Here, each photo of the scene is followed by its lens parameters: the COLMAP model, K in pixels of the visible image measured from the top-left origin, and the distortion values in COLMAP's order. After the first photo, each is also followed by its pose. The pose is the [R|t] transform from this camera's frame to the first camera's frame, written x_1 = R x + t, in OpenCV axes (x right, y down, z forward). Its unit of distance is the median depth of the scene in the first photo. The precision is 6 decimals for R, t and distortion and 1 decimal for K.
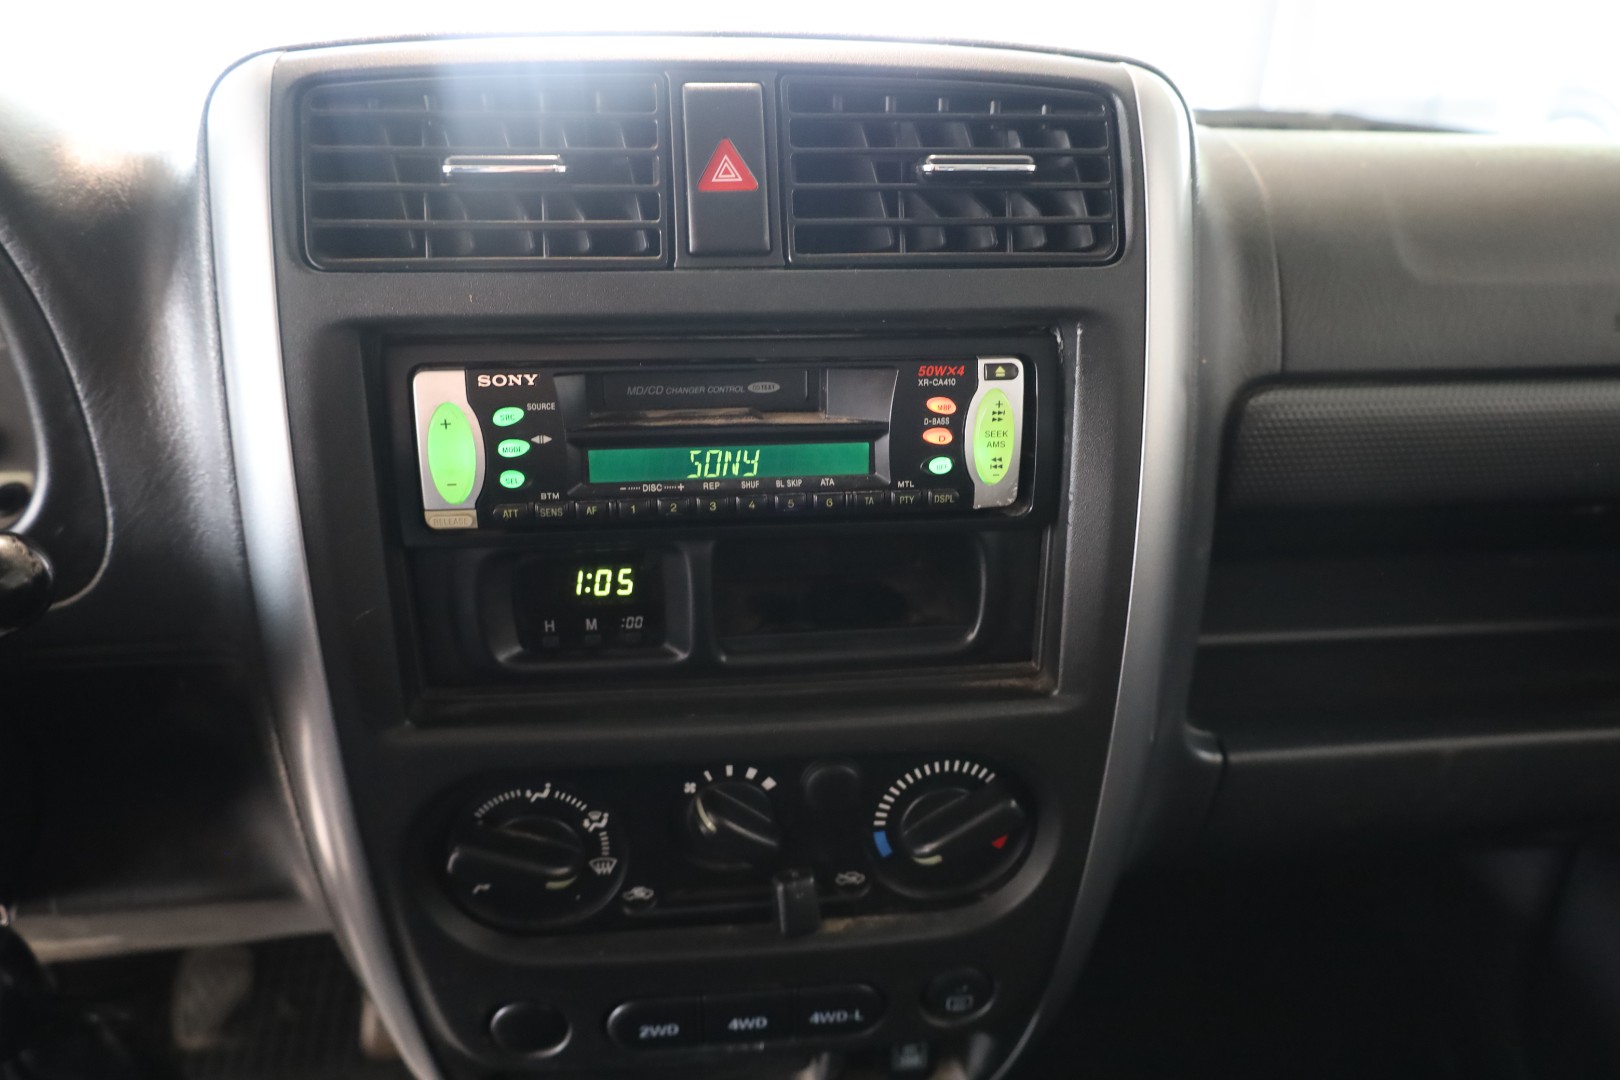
lens RADIAL K [[1111.6, 0, 810.0], [0, 1111.6, 540.0], [0, 0, 1]] dist [-0.011716, 0.002775]
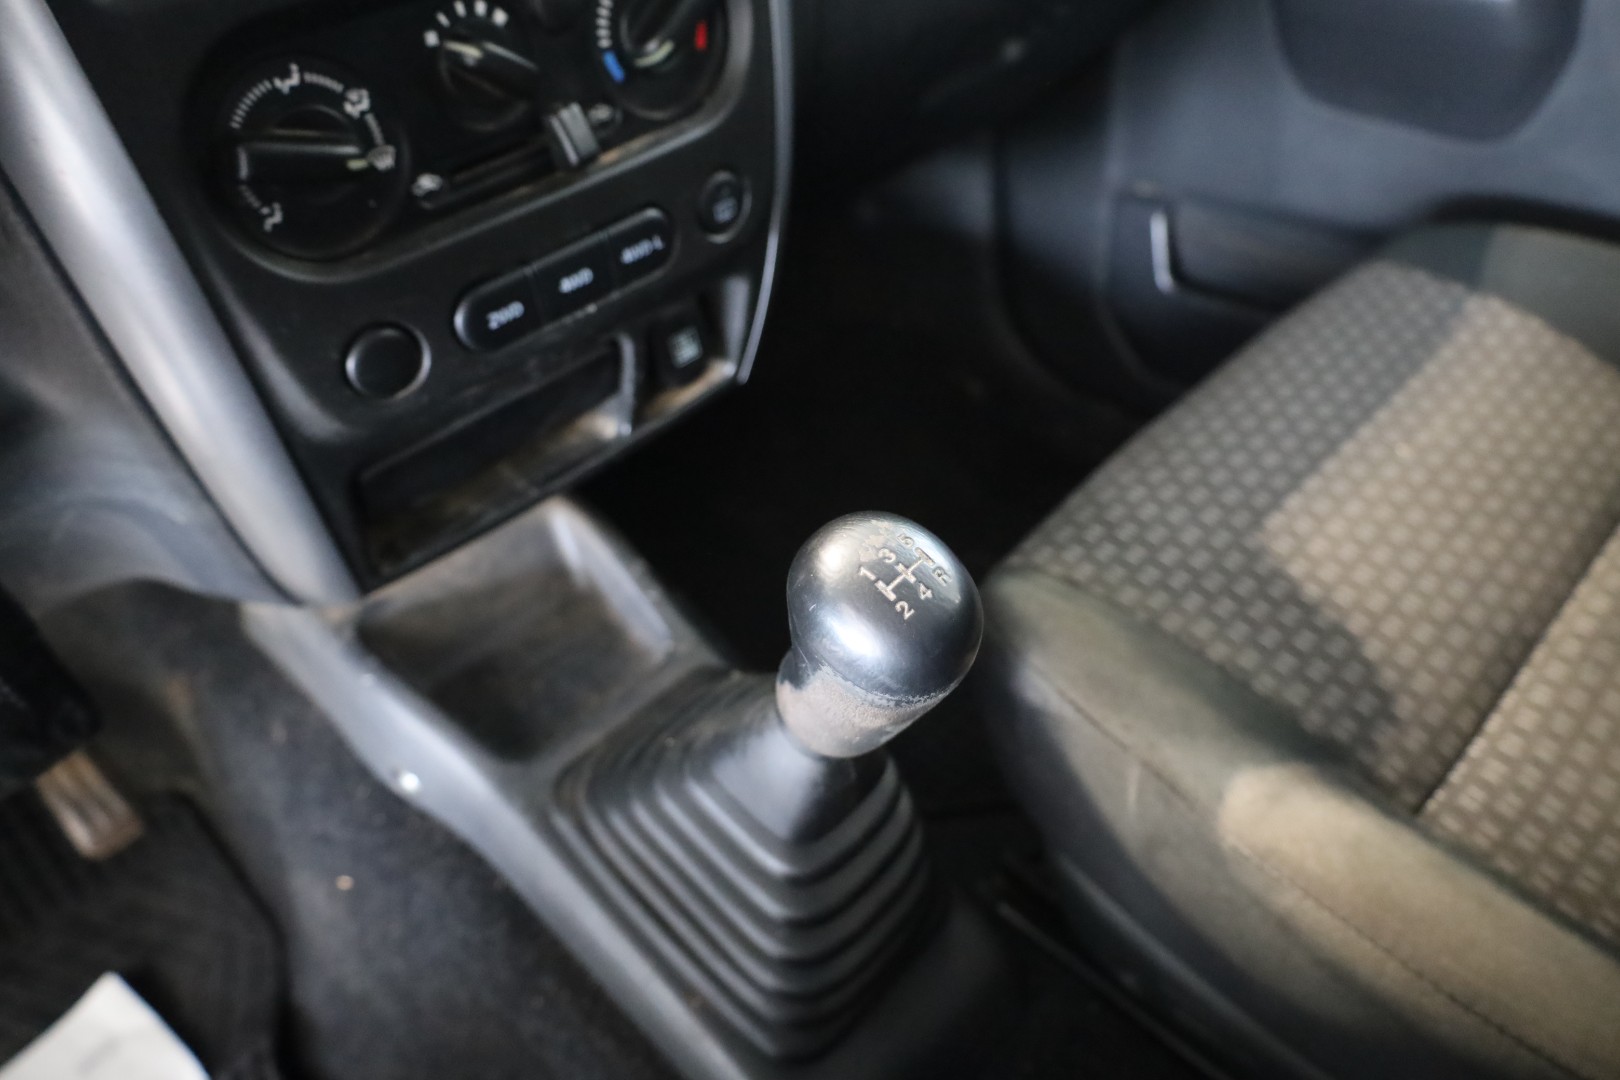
lens RADIAL K [[1111.6, 0, 810.0], [0, 1111.6, 540.0], [0, 0, 1]] dist [-0.011716, 0.002775]
pose [[0.783915, -0.468928, 0.406920, -0.450301], [0.372594, 0.879579, 0.295828, 0.446064], [-0.496640, -0.080288, 0.864235, -0.047473]]
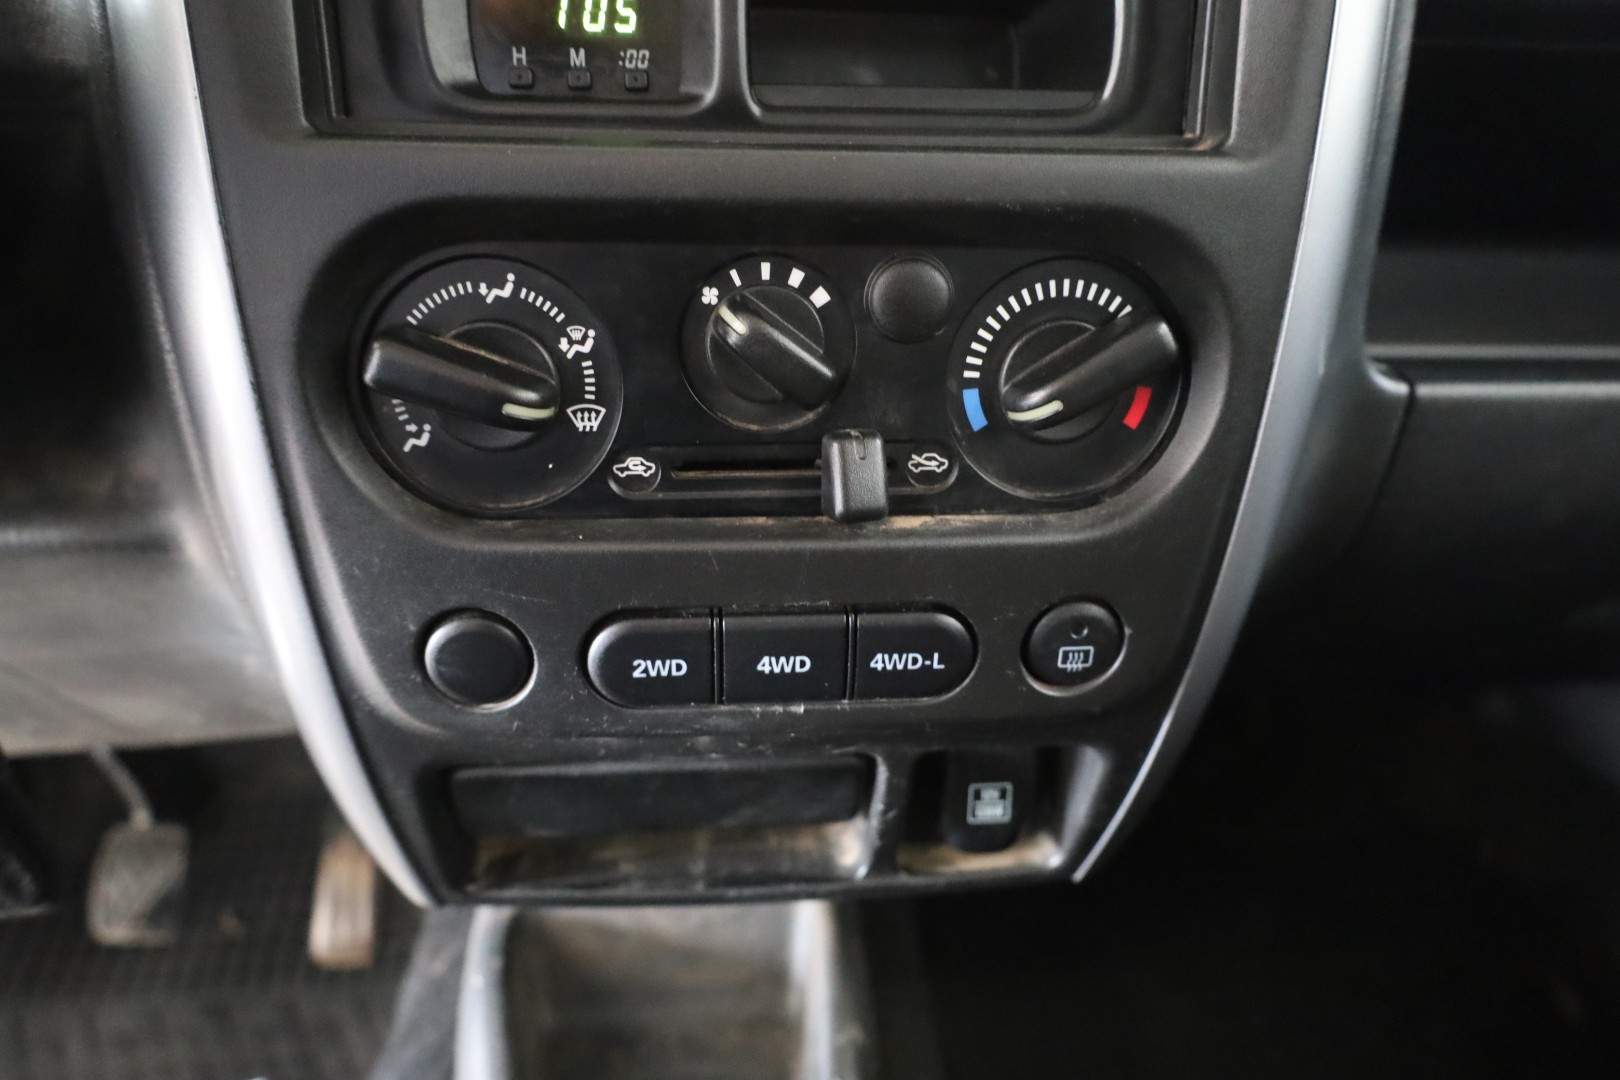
lens RADIAL K [[1111.6, 0, 810.0], [0, 1111.6, 540.0], [0, 0, 1]] dist [-0.011716, 0.002775]
pose [[0.999893, 0.010781, -0.009870, -0.034817], [-0.011336, 0.998254, -0.057971, 0.418703], [0.009228, 0.058076, 0.998269, 0.295395]]
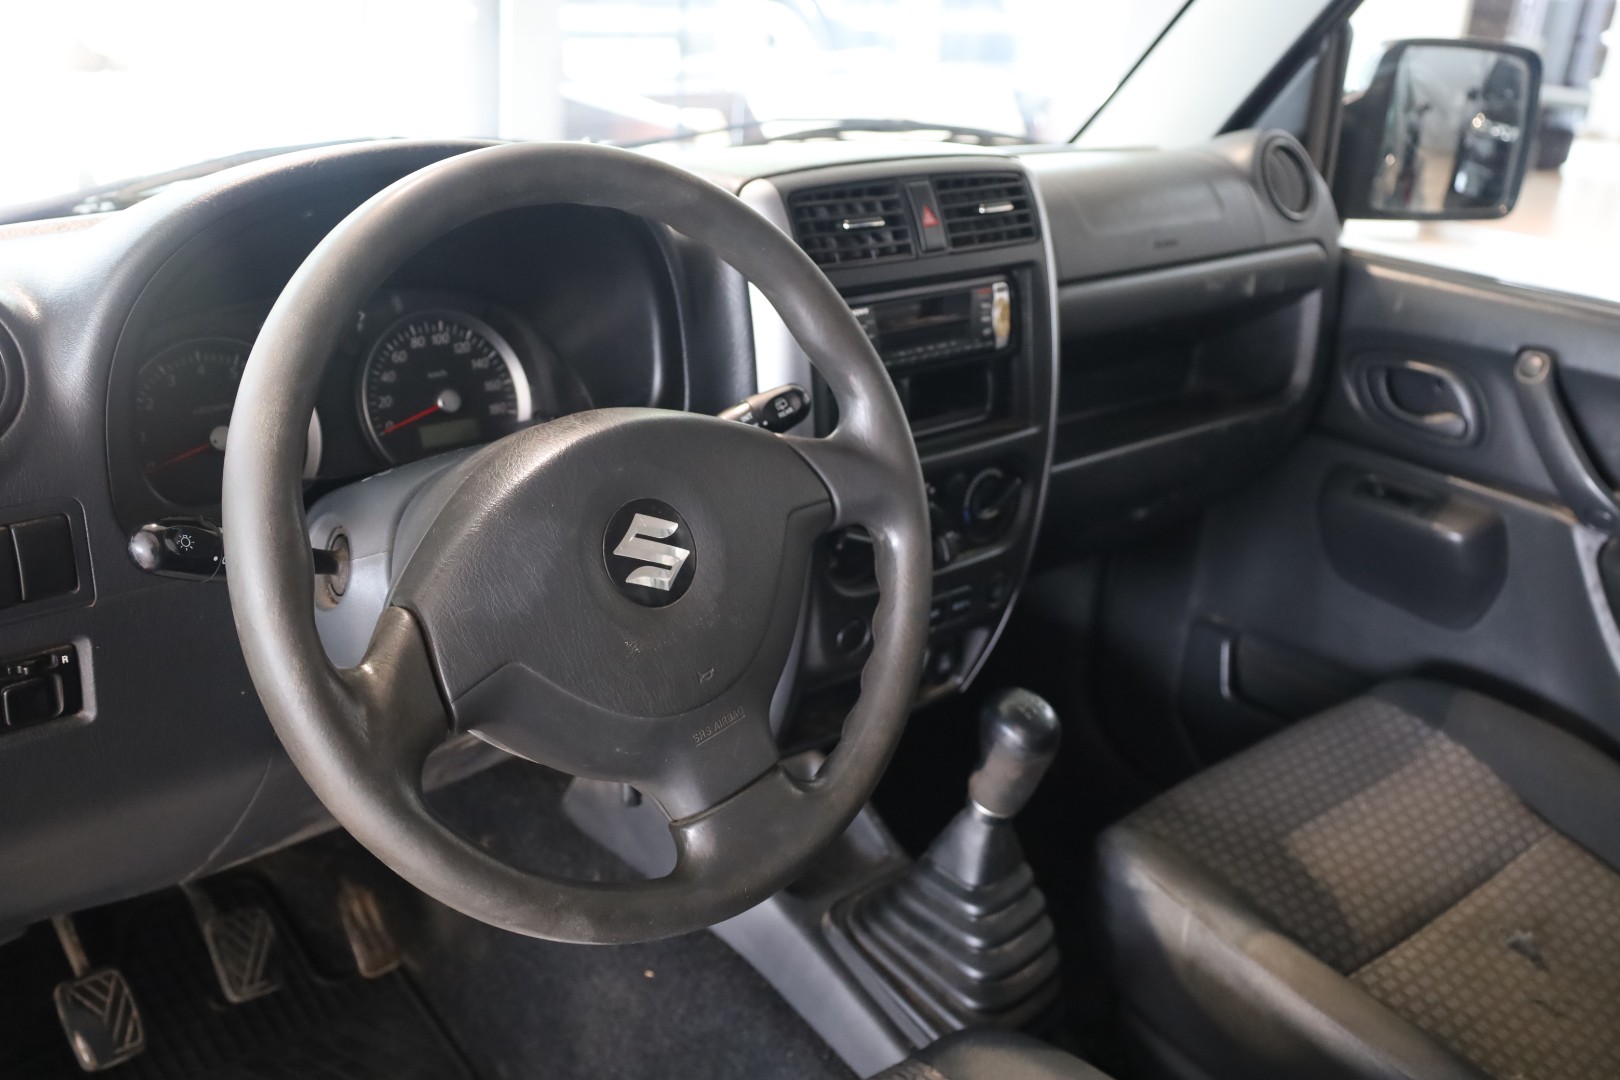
lens RADIAL K [[1658.8, 0, 810.0], [0, 1658.8, 540.0], [0, 0, 1]] dist [0.013561, 0.007987]
pose [[0.808760, -0.182255, 0.559188, -2.052409], [0.199768, 0.979375, 0.030280, 0.169298], [-0.553173, 0.087218, 0.828488, -1.530442]]
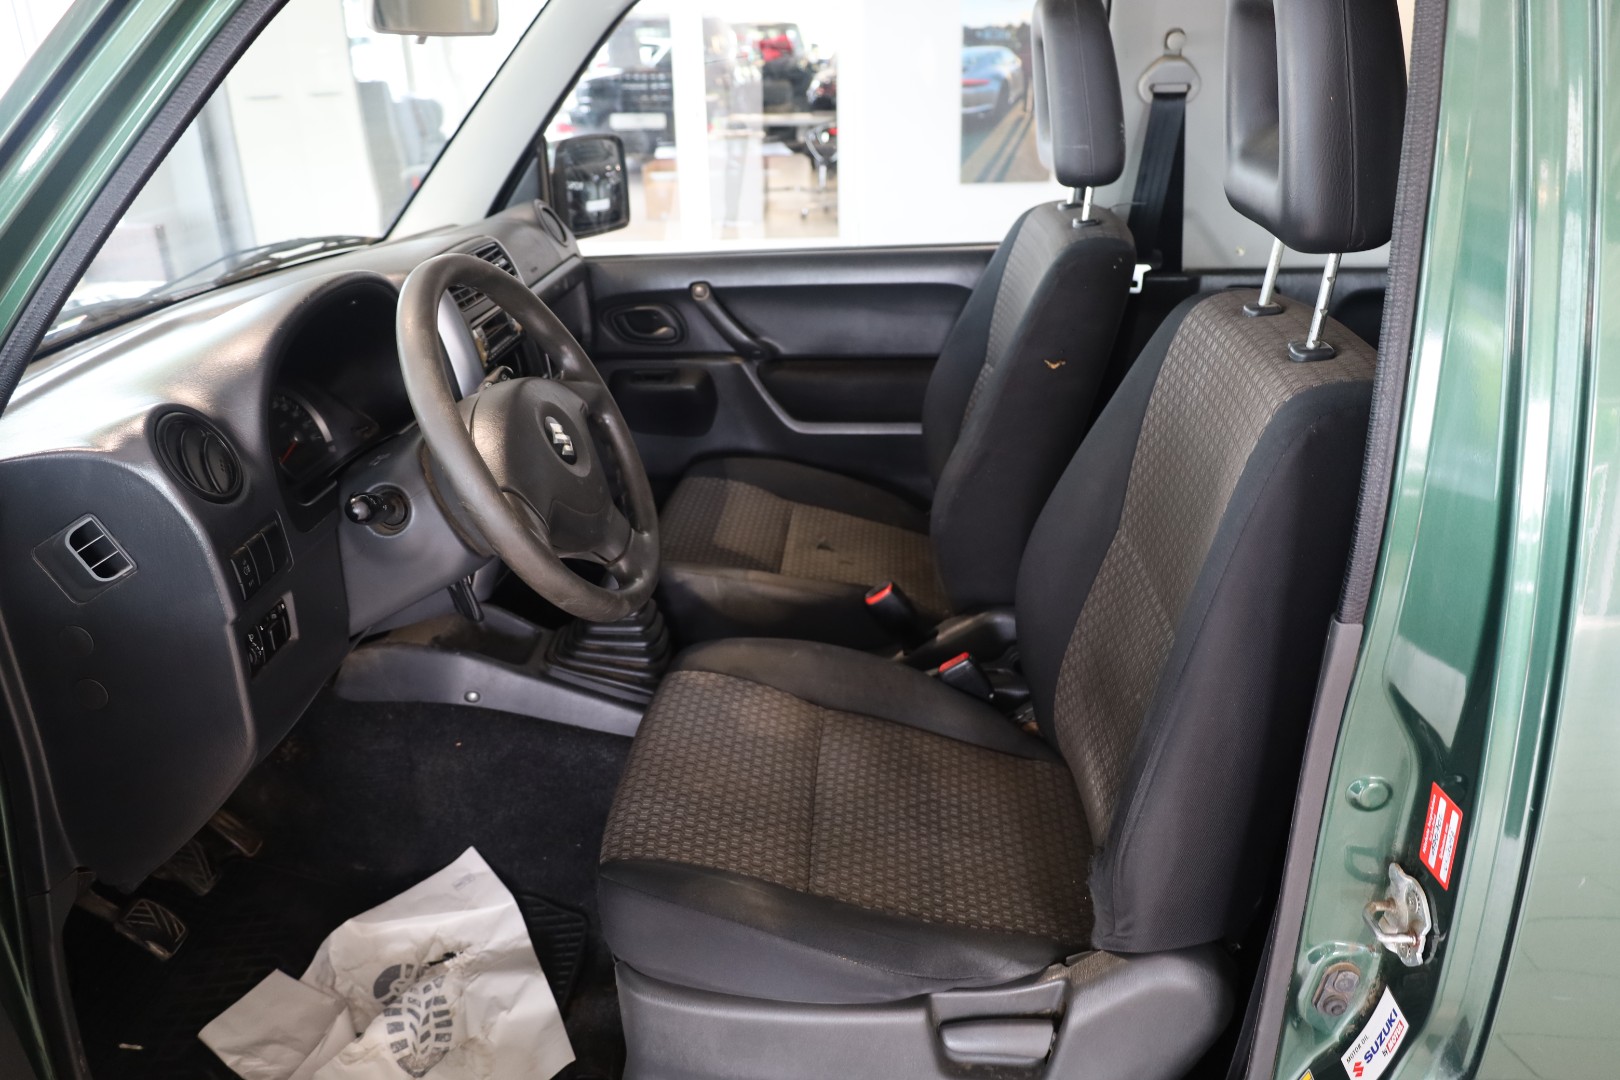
lens RADIAL K [[1223.2, 0, 810.0], [0, 1223.2, 540.0], [0, 0, 1]] dist [-0.003514, -0.000912]
pose [[0.182540, -0.401327, 0.897561, -4.003280], [0.450214, 0.845686, 0.286570, -0.218626], [-0.874063, 0.351784, 0.335054, -1.193596]]
